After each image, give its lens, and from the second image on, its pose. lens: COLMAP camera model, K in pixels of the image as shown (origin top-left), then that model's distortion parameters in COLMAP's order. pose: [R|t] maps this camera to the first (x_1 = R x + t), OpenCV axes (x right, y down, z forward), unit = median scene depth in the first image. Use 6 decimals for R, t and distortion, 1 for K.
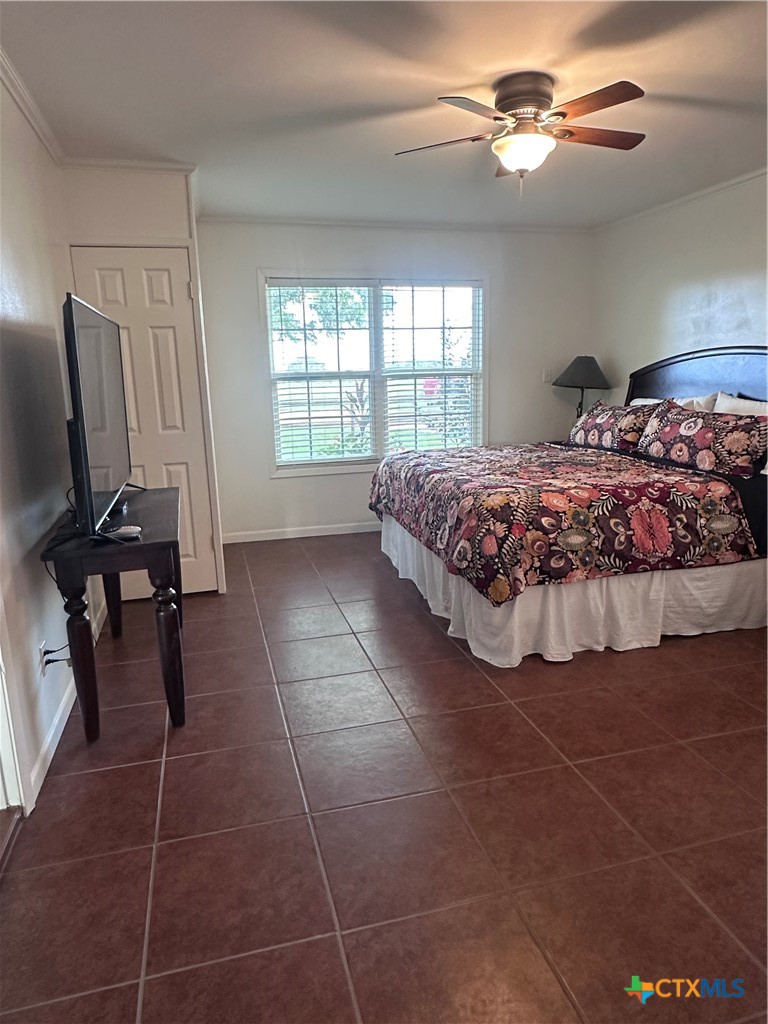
lens RADIAL K [[656.0, 0, 384.0], [0, 656.0, 512.0], [0, 0, 1]] dist [0.001361, -0.000075]
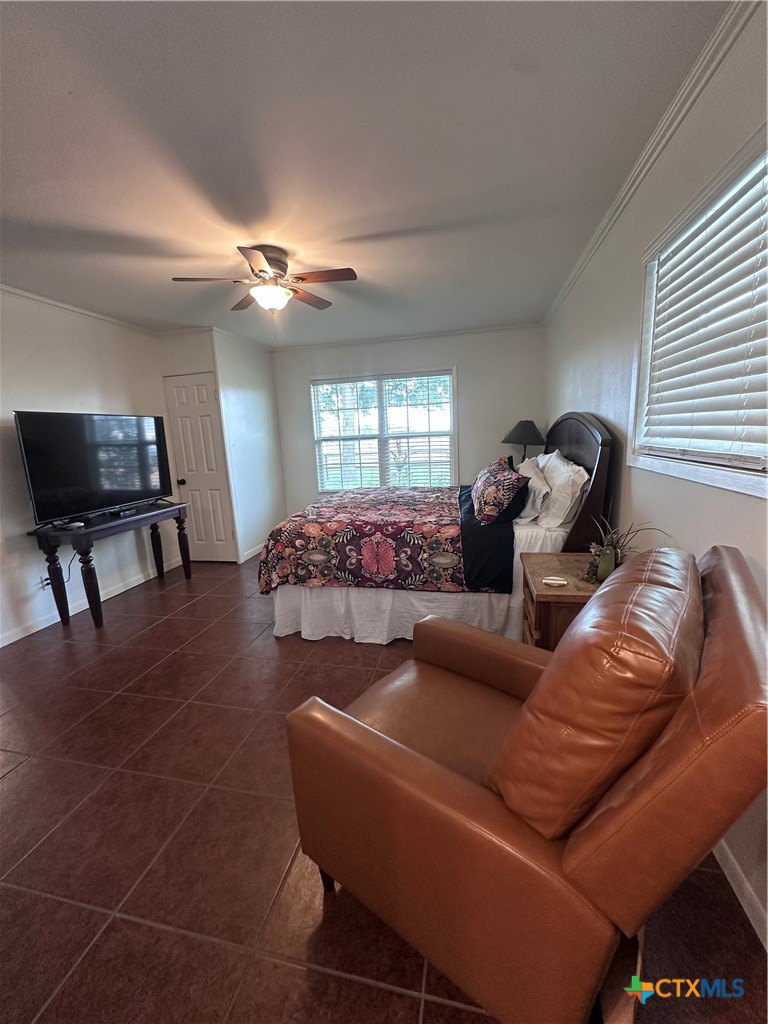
lens RADIAL K [[415.6, 0, 384.0], [0, 415.6, 512.0], [0, 0, 1]] dist [-0.000537, -0.000020]
pose [[0.879747, 0.071583, -0.470022, 0.797352], [-0.075949, 0.997065, 0.009695, -0.072707], [0.469336, 0.027169, 0.882601, 0.250706]]
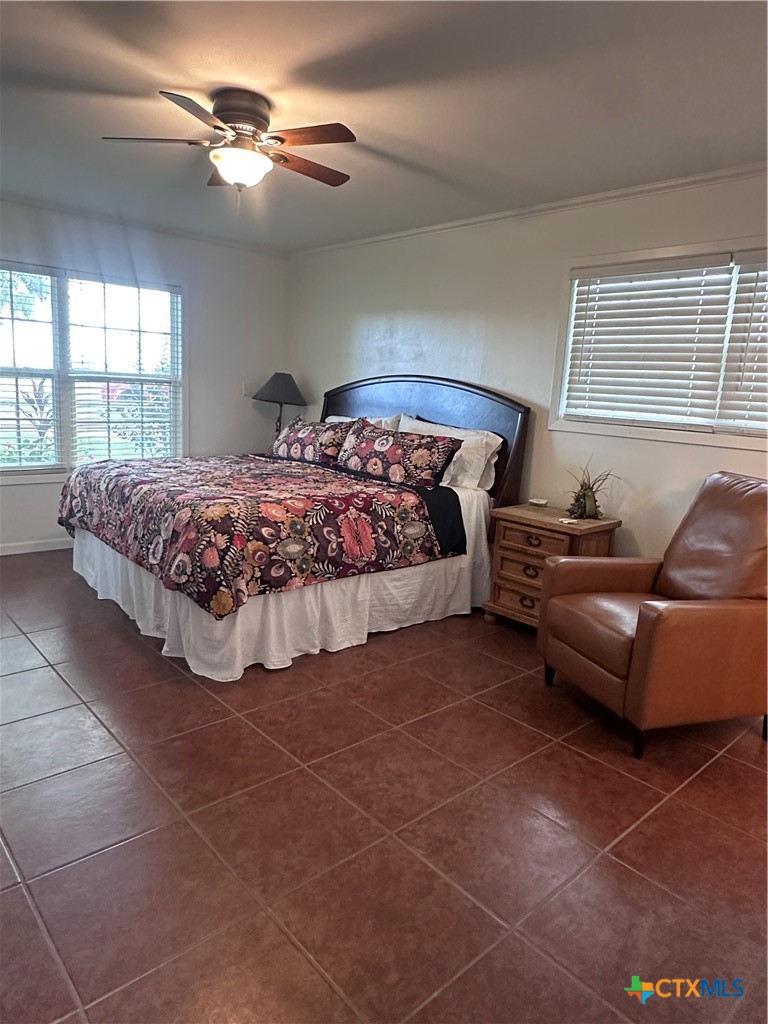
lens RADIAL K [[654.9, 0, 378.3], [0, 654.9, 508.8], [0, 0, 1]] dist [0.001266, -0.000001]
pose [[0.892663, -0.012497, 0.450550, -0.050703], [0.023211, 0.999564, -0.018263, 0.001553], [-0.450126, 0.026760, 0.892564, 0.014594]]
